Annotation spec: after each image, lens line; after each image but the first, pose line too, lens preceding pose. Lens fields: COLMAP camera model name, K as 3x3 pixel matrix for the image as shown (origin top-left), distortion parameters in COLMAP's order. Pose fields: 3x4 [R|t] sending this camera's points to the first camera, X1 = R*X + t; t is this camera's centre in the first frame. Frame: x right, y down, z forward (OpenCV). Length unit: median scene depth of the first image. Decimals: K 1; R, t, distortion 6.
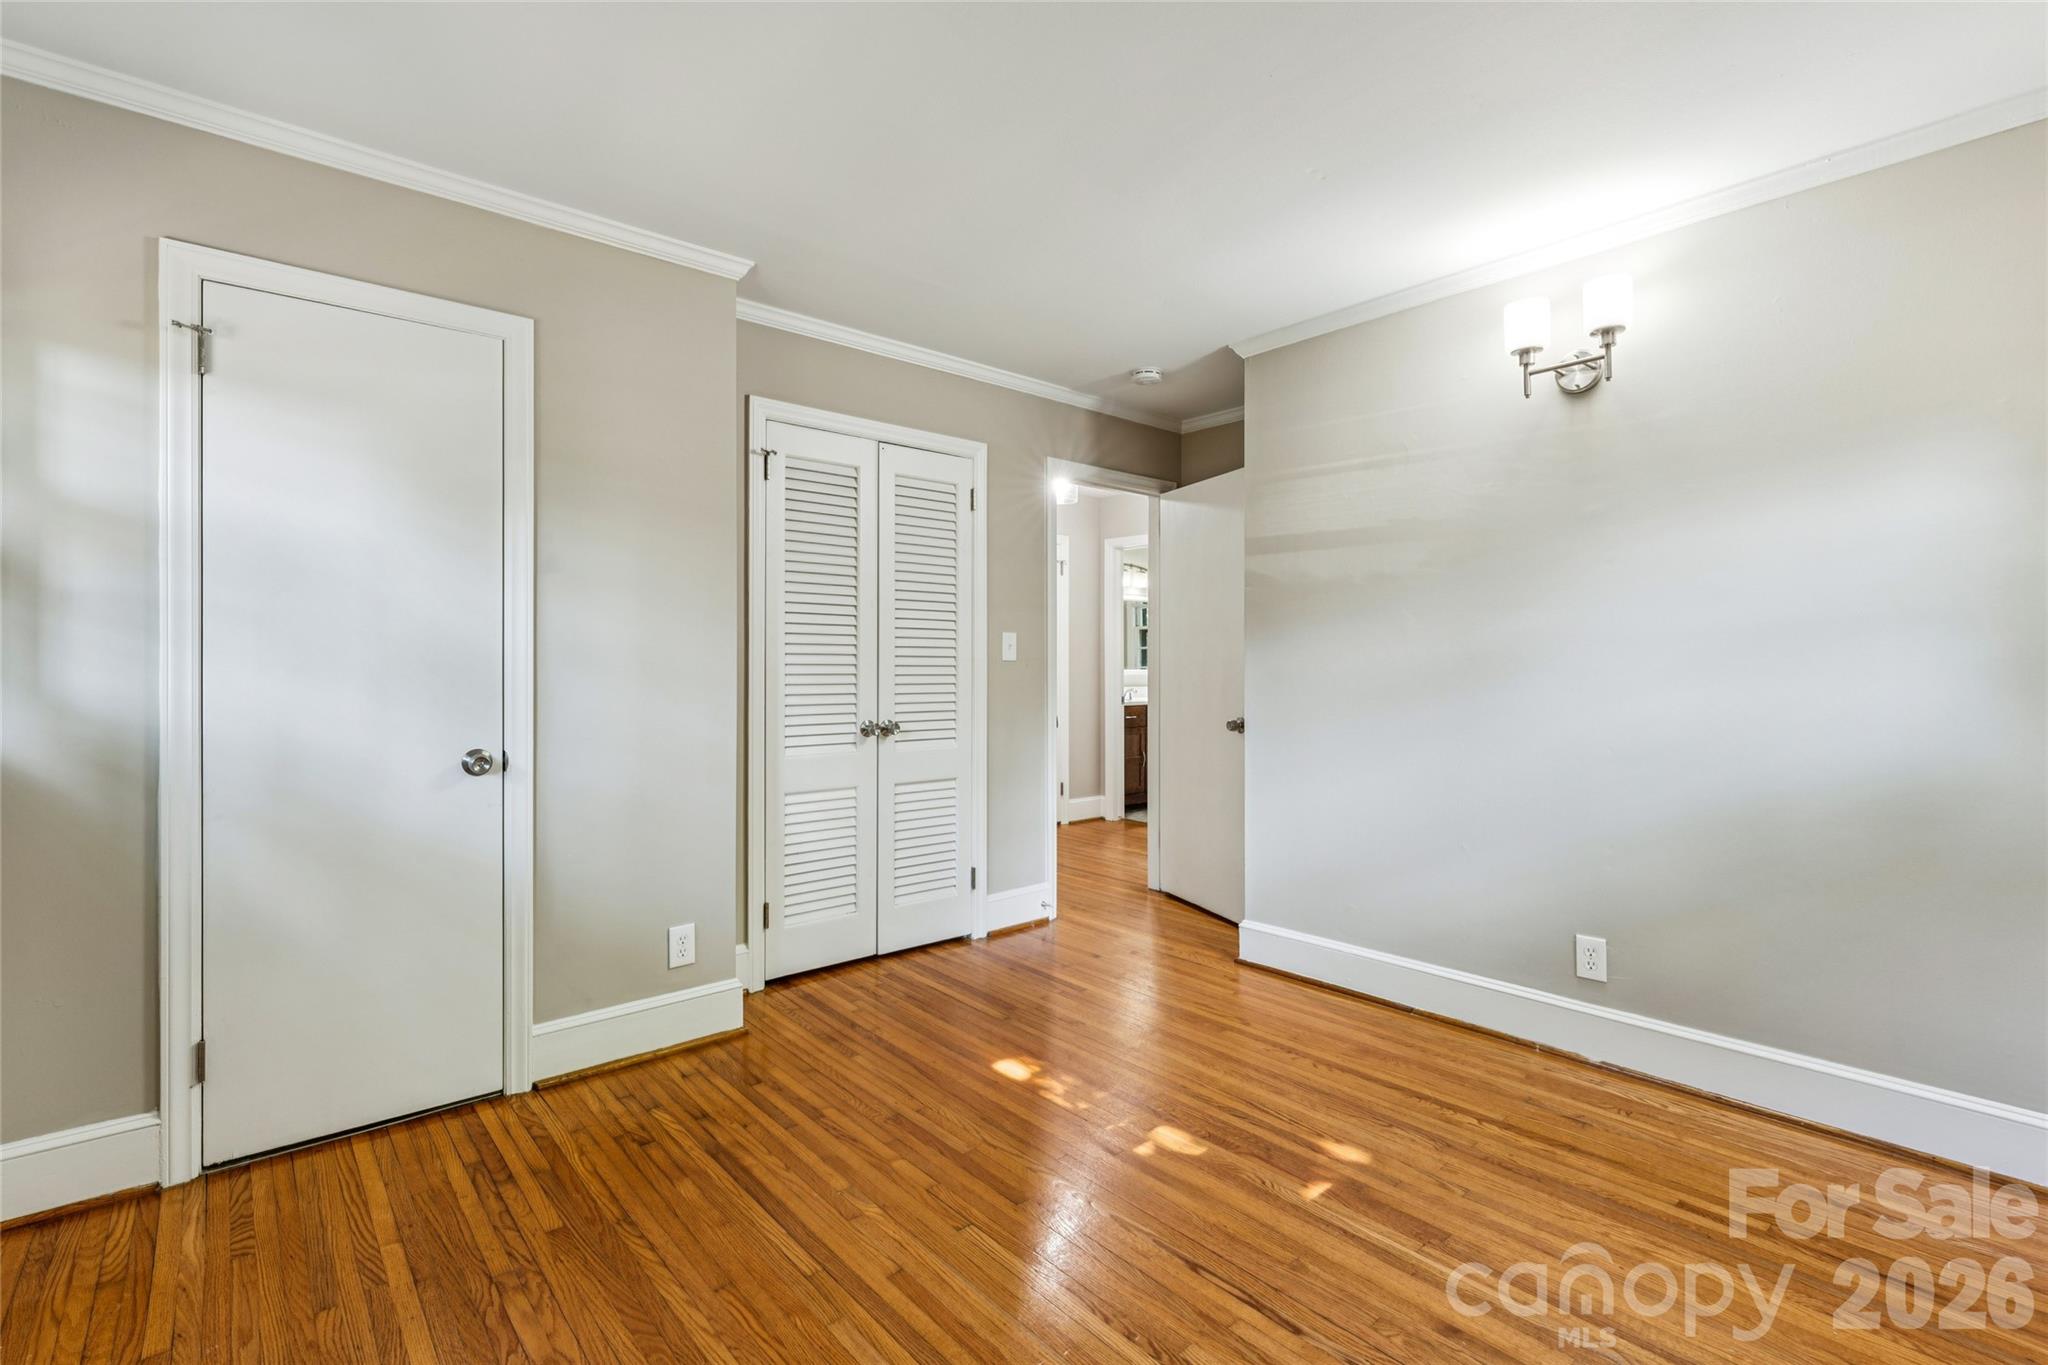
lens RADIAL K [[931.1, 0, 1028.0], [0, 931.1, 674.6], [0, 0, 1]] dist [0.001041, -0.000450]
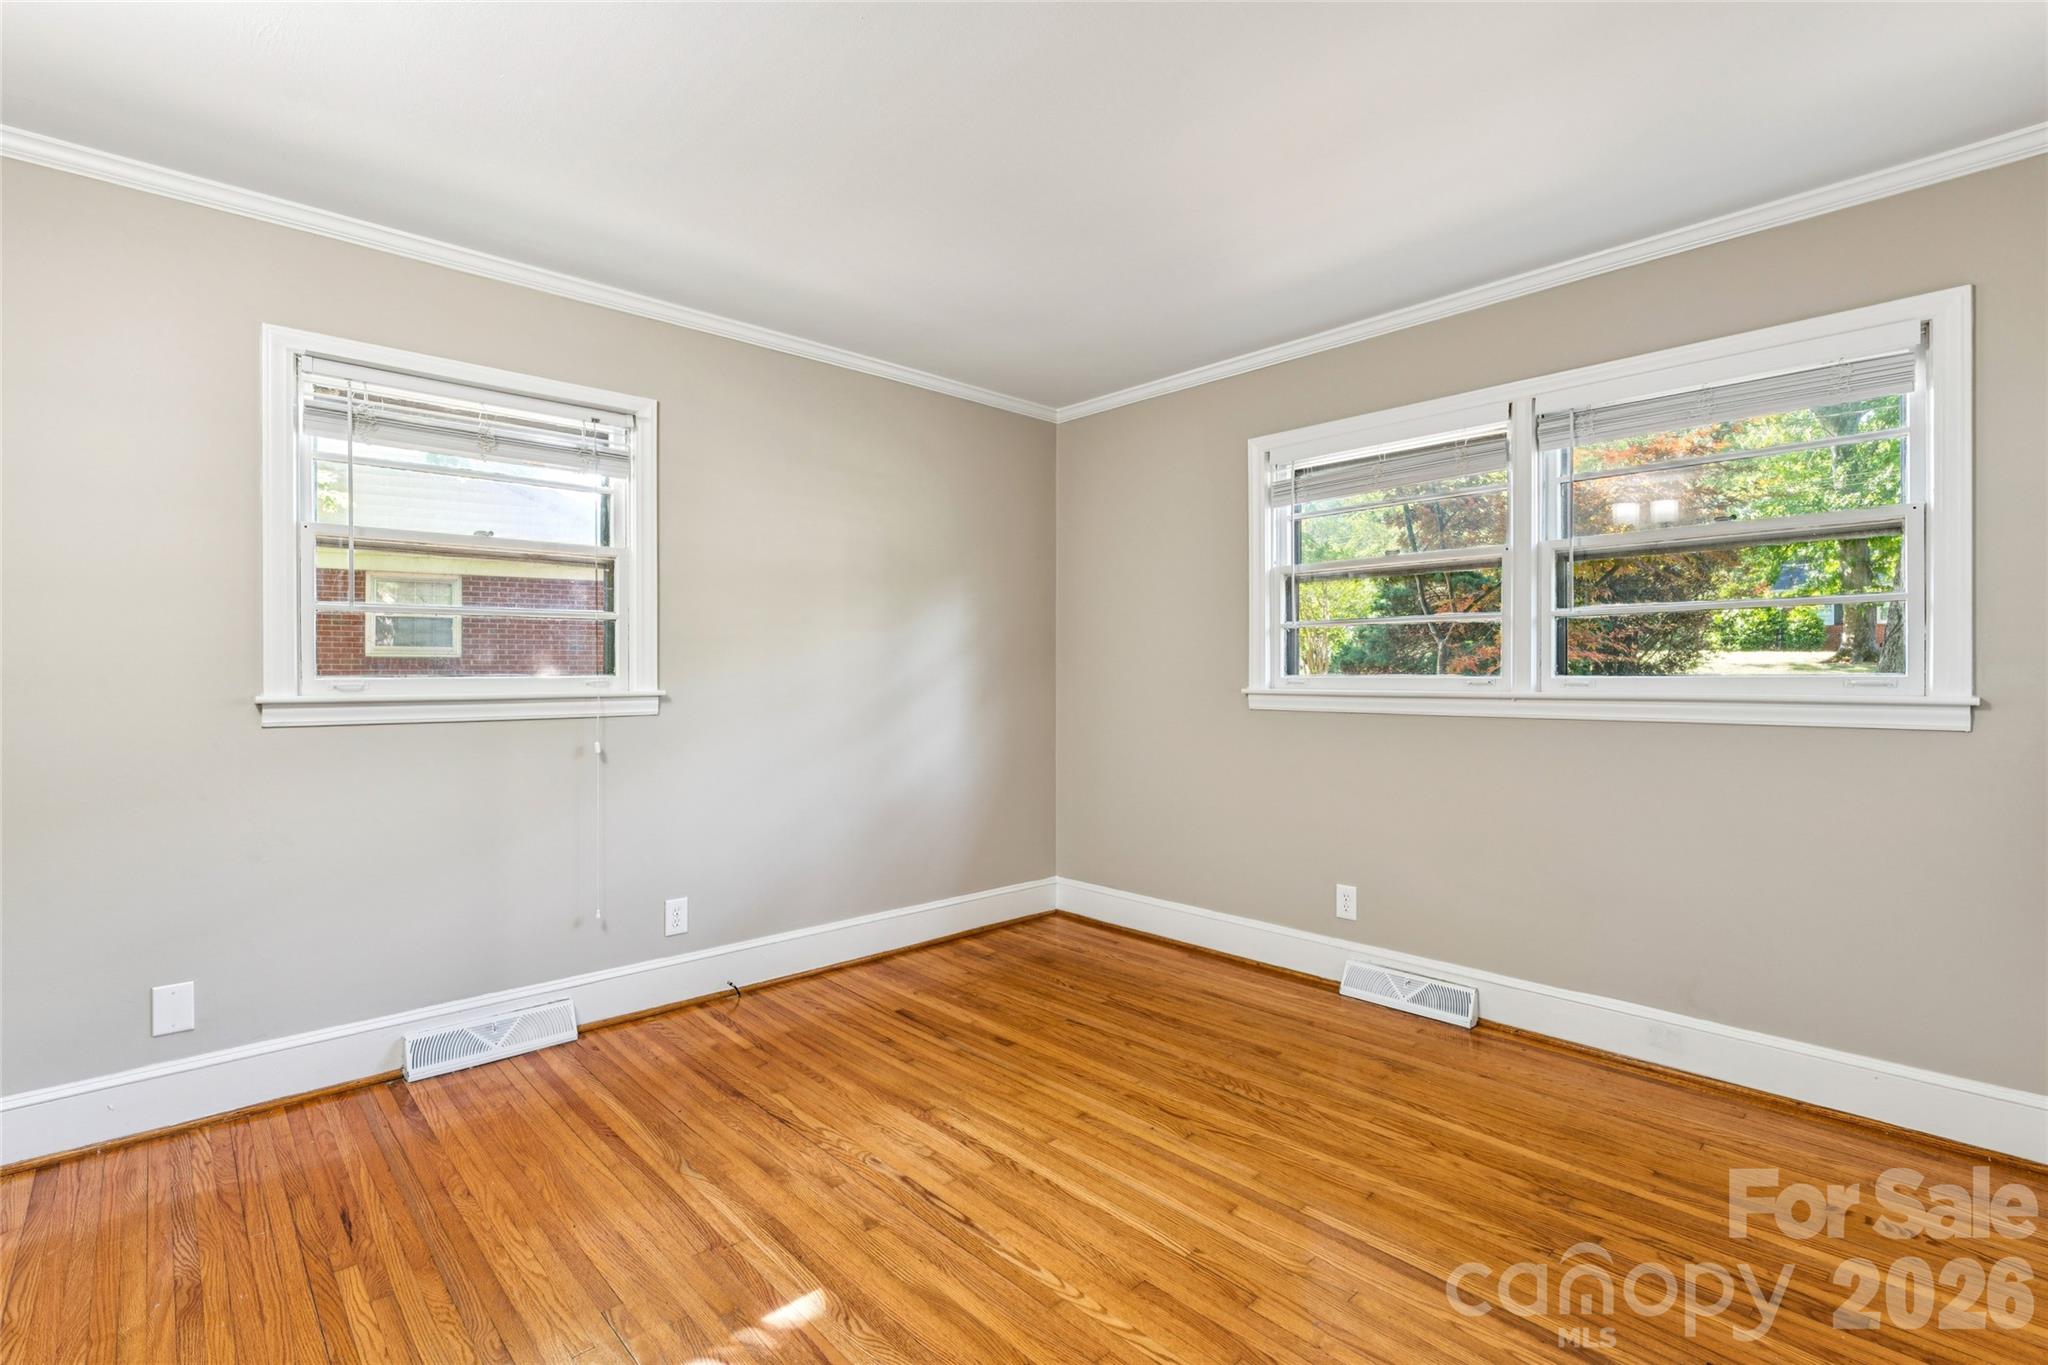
lens RADIAL K [[931.1, 0, 1026.3], [0, 931.1, 679.9], [0, 0, 1]] dist [0.001041, -0.000450]
pose [[-0.999315, 0.000620, -0.037001, 0.093759], [0.000090, 0.999898, 0.014304, -0.009198], [0.037006, 0.014291, -0.999213, 1.317090]]
